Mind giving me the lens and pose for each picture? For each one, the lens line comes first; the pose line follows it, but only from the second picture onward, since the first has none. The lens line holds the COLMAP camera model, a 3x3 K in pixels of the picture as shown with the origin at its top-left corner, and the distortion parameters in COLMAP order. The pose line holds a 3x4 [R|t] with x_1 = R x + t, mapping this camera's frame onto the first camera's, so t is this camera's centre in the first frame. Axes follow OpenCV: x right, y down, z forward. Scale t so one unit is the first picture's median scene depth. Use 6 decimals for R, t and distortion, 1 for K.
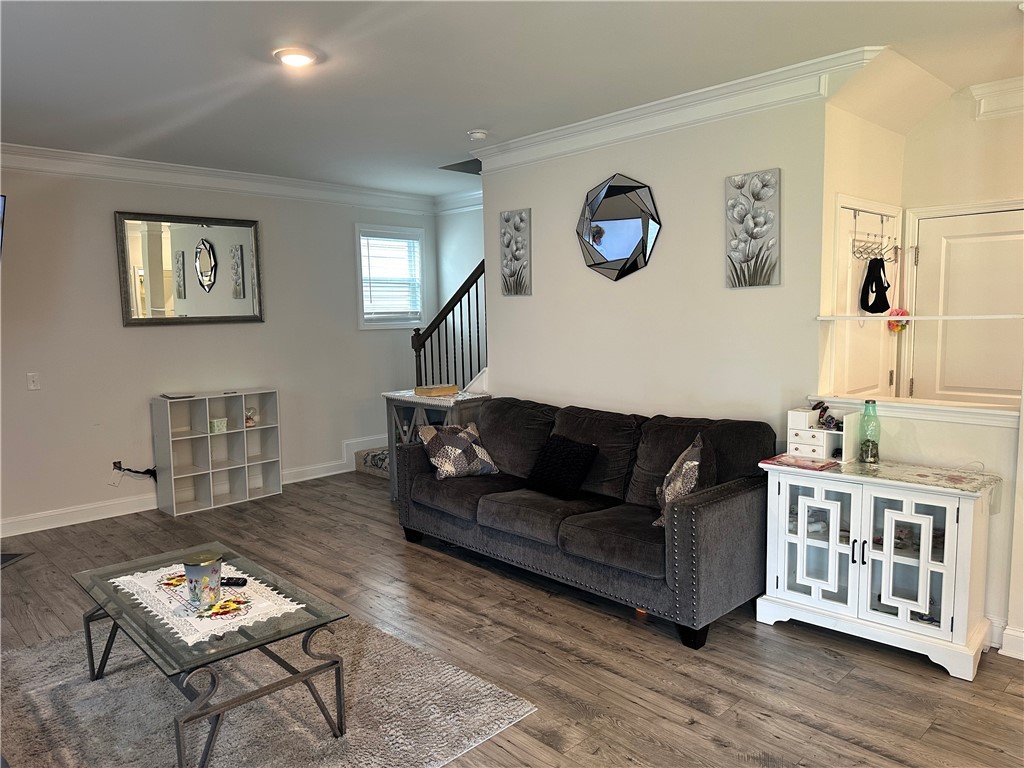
lens RADIAL K [[714.4, 0, 515.8], [0, 714.4, 382.1], [0, 0, 1]] dist [0.080053, -0.097741]
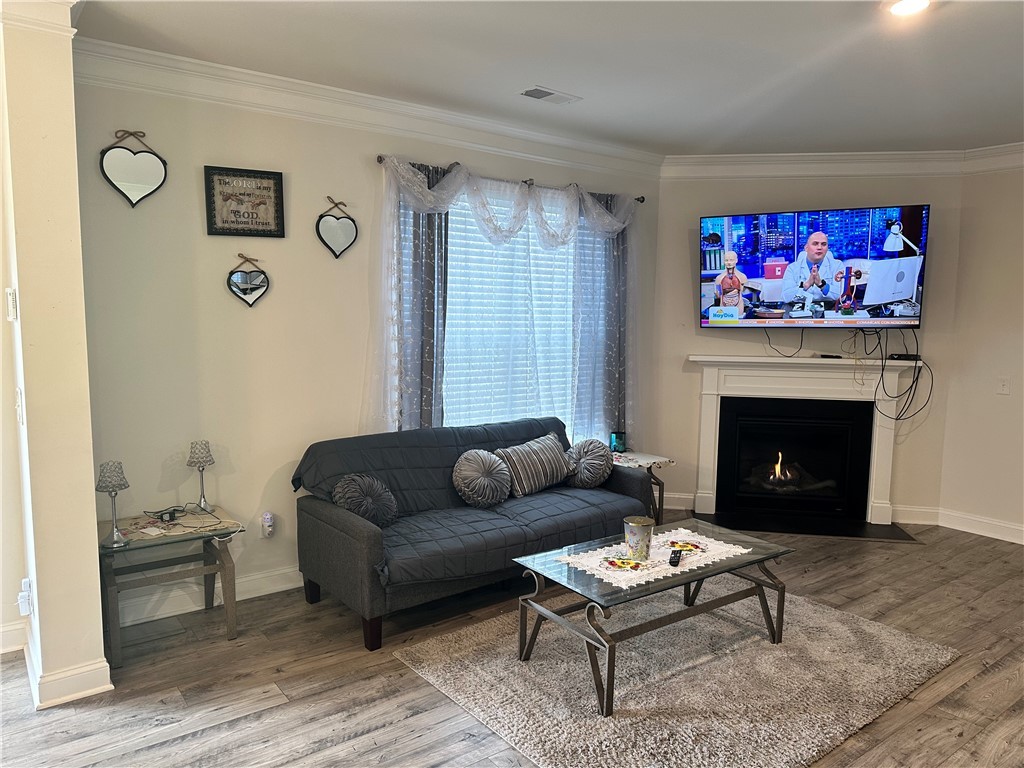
lens RADIAL K [[714.4, 0, 509.2], [0, 714.4, 383.2], [0, 0, 1]] dist [0.080053, -0.097741]
pose [[-0.136599, 0.112989, -0.984162, 0.486368], [-0.105461, 0.986170, 0.127857, -0.073793], [0.984997, 0.121256, -0.122794, 0.587675]]
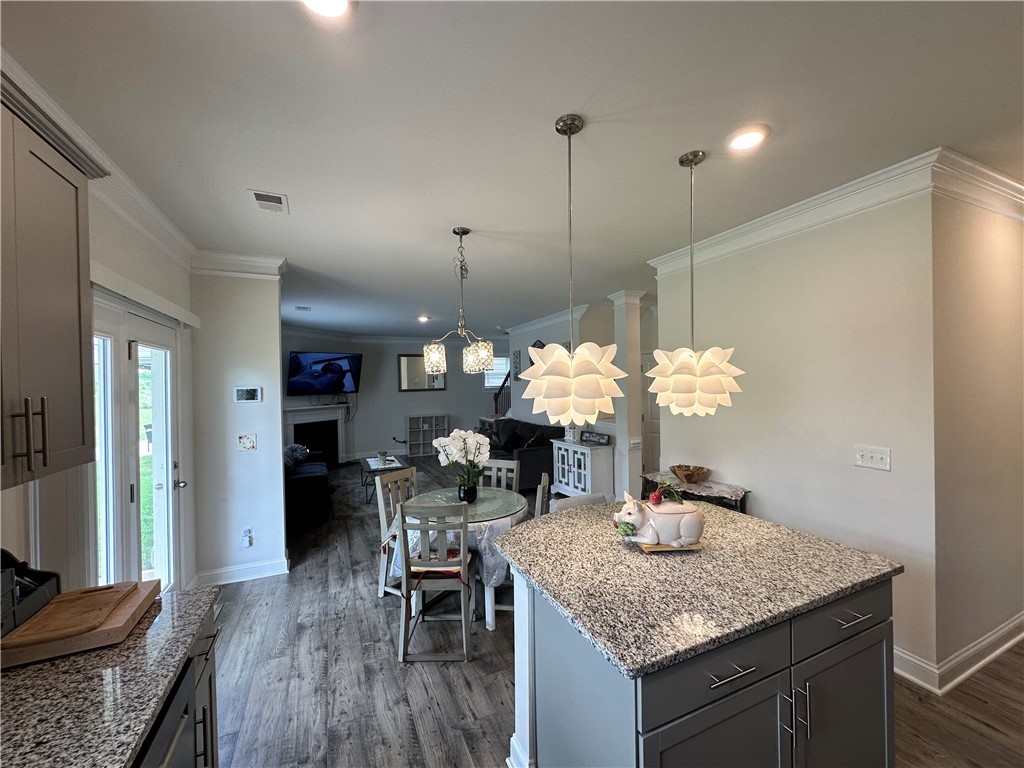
lens RADIAL K [[408.6, 0, 512.8], [0, 408.6, 380.5], [0, 0, 1]] dist [-0.001564, -0.000014]
pose [[0.939547, -0.003661, -0.342400, 0.660283], [-0.029107, 0.995470, -0.090515, 0.020914], [0.341180, 0.095009, 0.935184, -0.584188]]
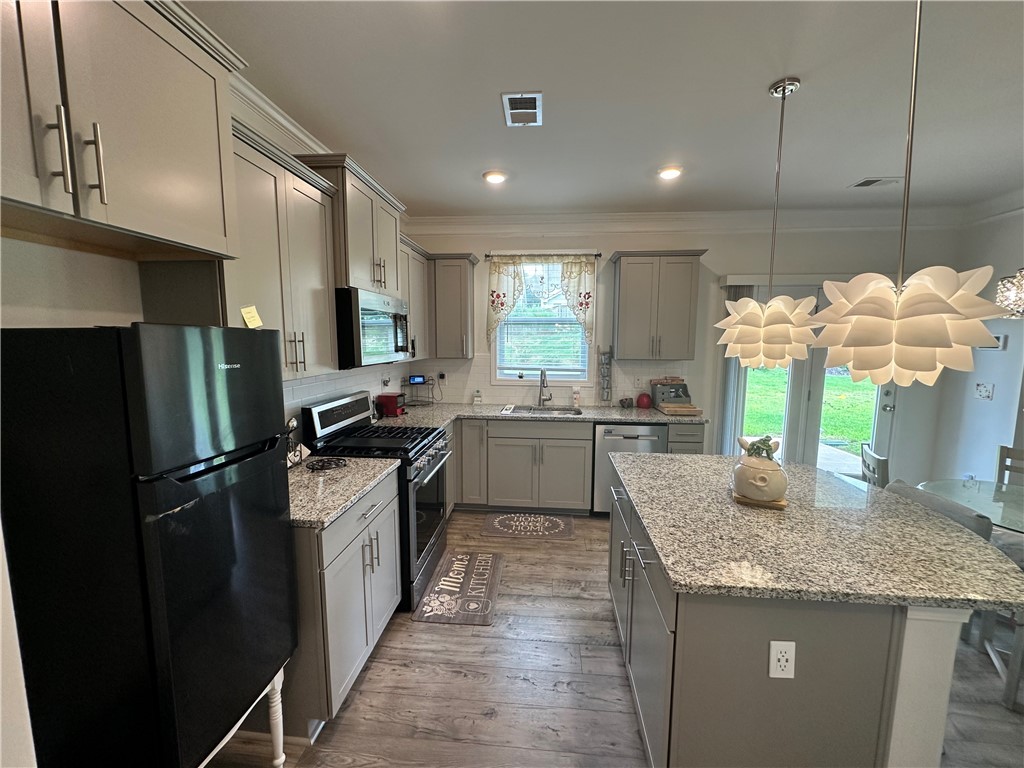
lens RADIAL K [[408.6, 0, 509.1], [0, 408.6, 387.9], [0, 0, 1]] dist [-0.001564, -0.000014]
pose [[-0.762248, 0.092031, -0.640710, 1.130300], [-0.052463, 0.977800, 0.202865, -0.032790], [0.645156, 0.188247, -0.740498, 0.031791]]
